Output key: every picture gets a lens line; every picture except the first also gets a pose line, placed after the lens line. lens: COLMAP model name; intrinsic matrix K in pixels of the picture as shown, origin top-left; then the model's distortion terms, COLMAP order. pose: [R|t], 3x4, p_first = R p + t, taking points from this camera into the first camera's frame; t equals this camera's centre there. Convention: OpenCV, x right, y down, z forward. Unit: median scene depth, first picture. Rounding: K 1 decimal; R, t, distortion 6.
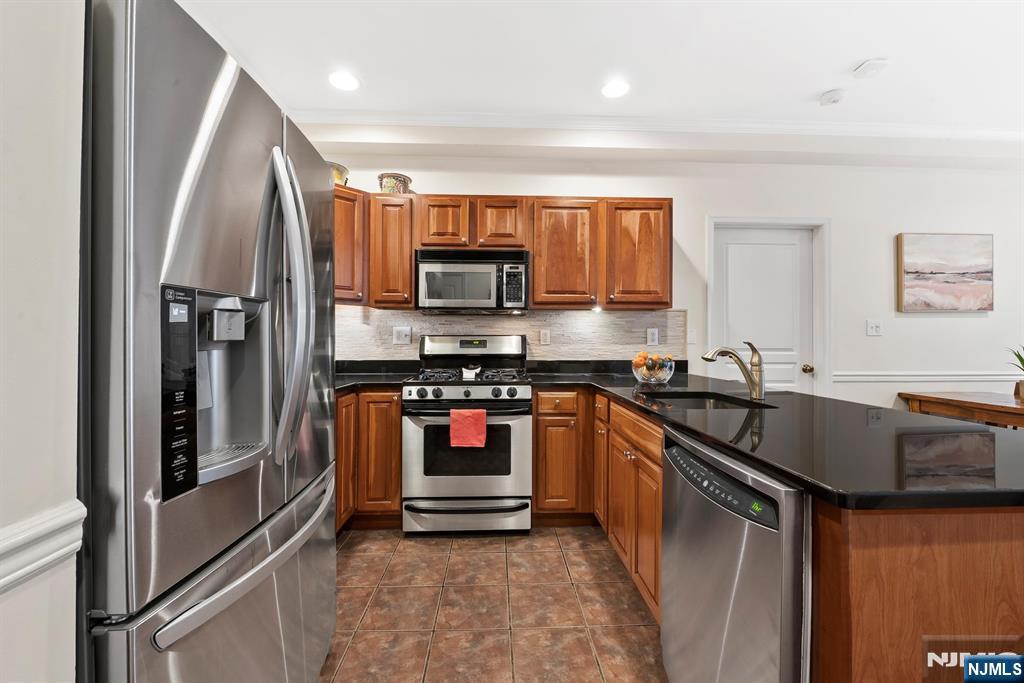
lens RADIAL K [[413.0, 0, 507.8], [0, 413.0, 337.1], [0, 0, 1]] dist [-0.008262, -0.001049]
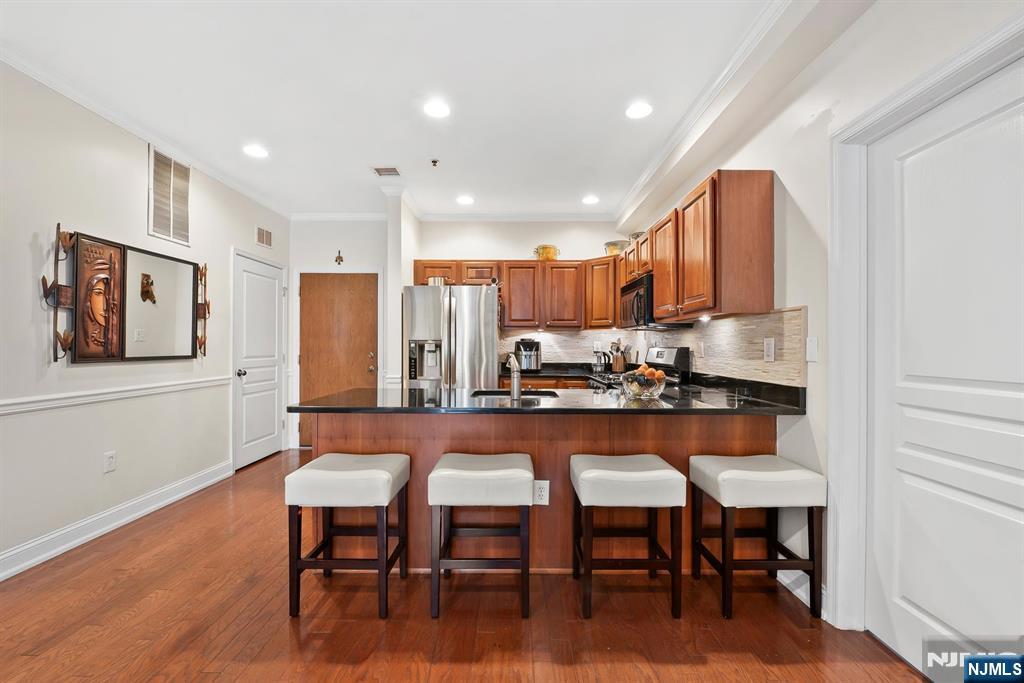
lens RADIAL K [[421.0, 0, 512.2], [0, 421.0, 344.8], [0, 0, 1]] dist [-0.007403, -0.001093]
pose [[-0.037380, -0.005627, -0.999285, 1.211535], [0.002289, 0.999981, -0.005717, -0.006779], [0.999298, -0.002501, -0.037367, 0.652926]]
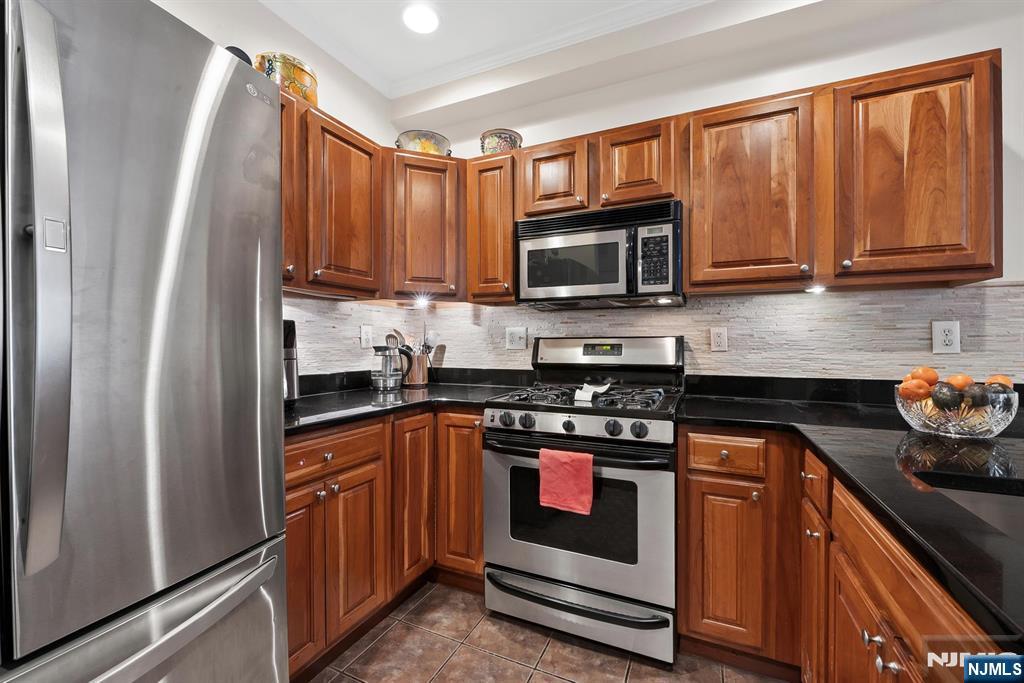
lens RADIAL K [[413.0, 0, 515.3], [0, 413.0, 341.0], [0, 0, 1]] dist [-0.008262, -0.001049]
pose [[0.895768, -0.004410, -0.444500, 0.101518], [0.005014, 0.999987, 0.000183, 0.001231], [0.444493, -0.002393, 0.895779, 0.325856]]
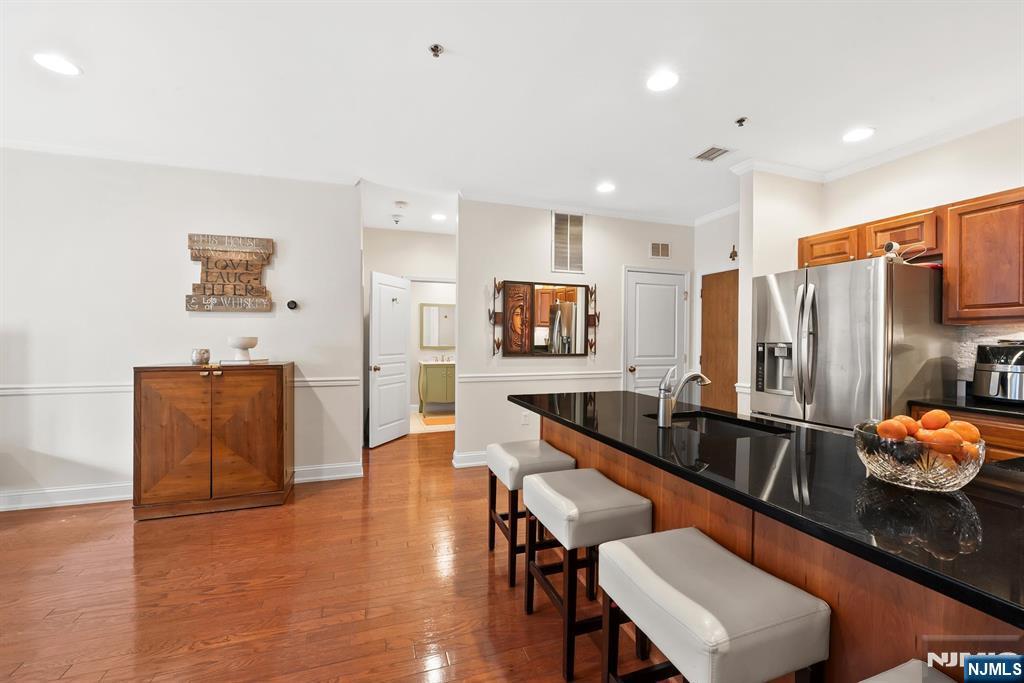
lens RADIAL K [[413.0, 0, 513.6], [0, 413.0, 341.9], [0, 0, 1]] dist [-0.008262, -0.001049]
pose [[-0.954257, -0.006809, -0.298910, 0.782679], [-0.007052, 0.999975, -0.000266, -0.029090], [0.298904, 0.001854, -0.954281, 1.141066]]
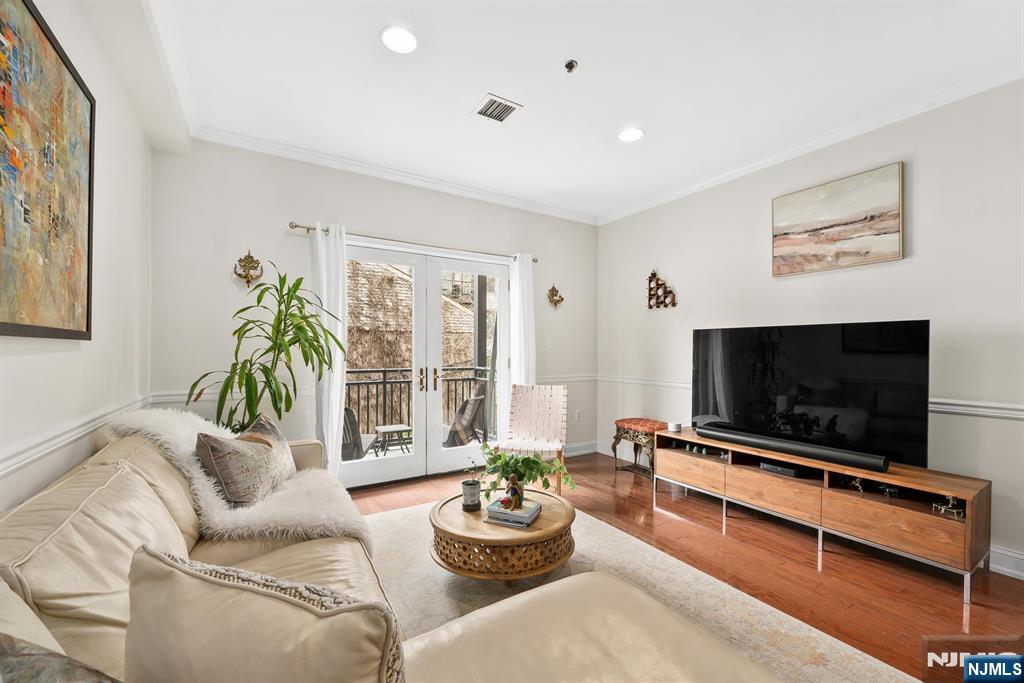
lens RADIAL K [[413.0, 0, 513.9], [0, 413.0, 351.5], [0, 0, 1]] dist [-0.008262, -0.001049]
pose [[-0.504302, -0.008903, 0.863481, 1.534968], [-0.009778, 0.999942, 0.004599, -0.002906], [-0.863472, -0.006123, -0.504360, 0.948049]]
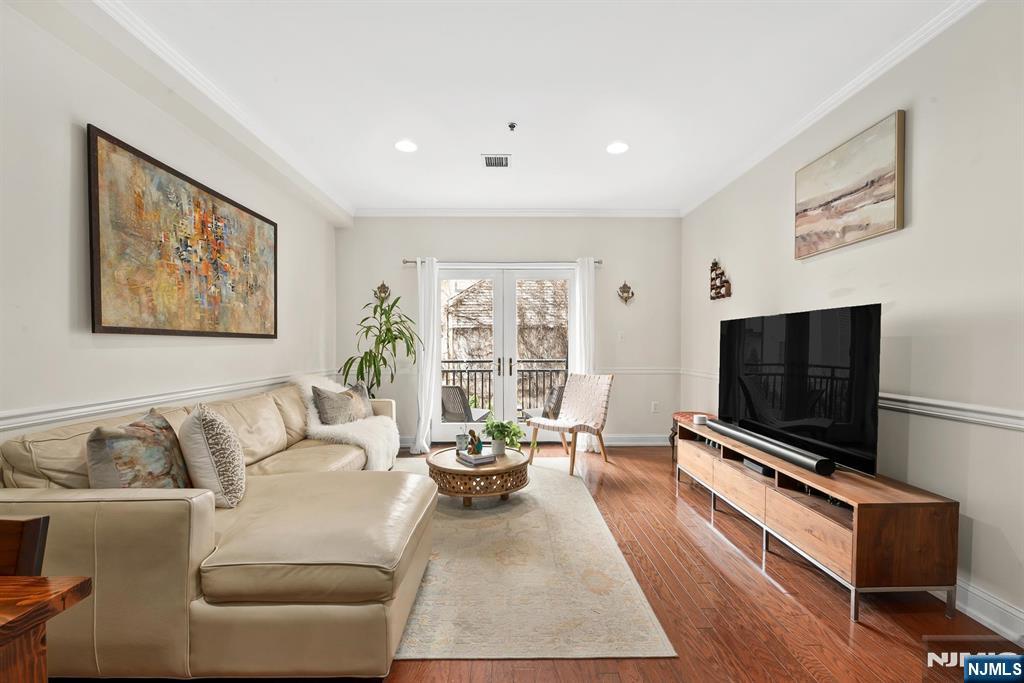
lens RADIAL K [[413.0, 0, 511.1], [0, 413.0, 354.2], [0, 0, 1]] dist [-0.008262, -0.001049]
pose [[0.022183, -0.025778, 0.999422, 1.114656], [-0.004751, 0.999654, 0.025889, 0.000433], [-0.999743, -0.005323, 0.022053, 0.438403]]
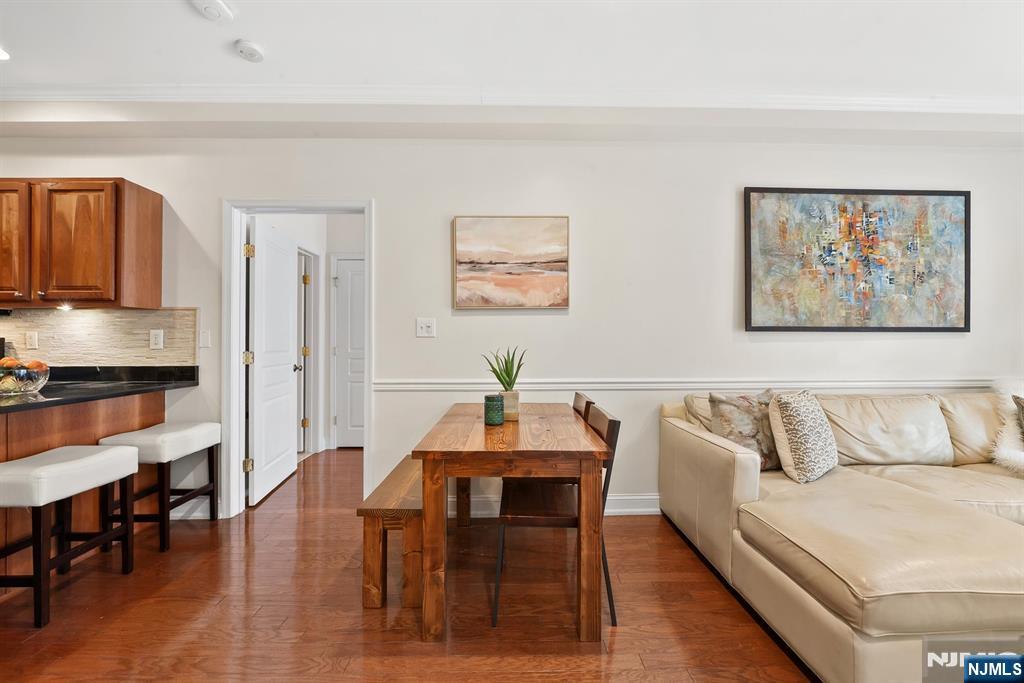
lens RADIAL K [[413.0, 0, 516.5], [0, 413.0, 338.8], [0, 0, 1]] dist [-0.008262, -0.001049]
pose [[0.999936, -0.004033, -0.010527, 1.245600], [0.004019, 0.999991, -0.001308, 0.002611], [0.010532, 0.001265, 0.999944, 0.159859]]
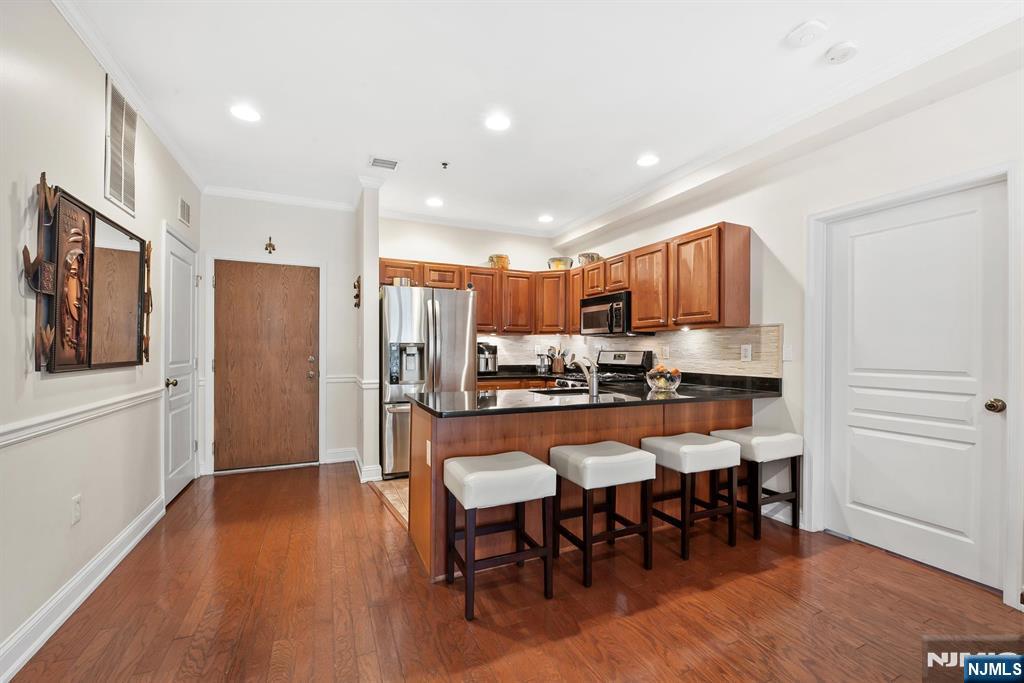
lens RADIAL K [[421.0, 0, 511.6], [0, 421.0, 350.2], [0, 0, 1]] dist [-0.007403, -0.001093]
pose [[0.383387, 0.000101, -0.923588, 1.199531], [0.000168, 1.000000, 0.000179, -0.008539], [0.923588, -0.000224, 0.383387, 0.089025]]
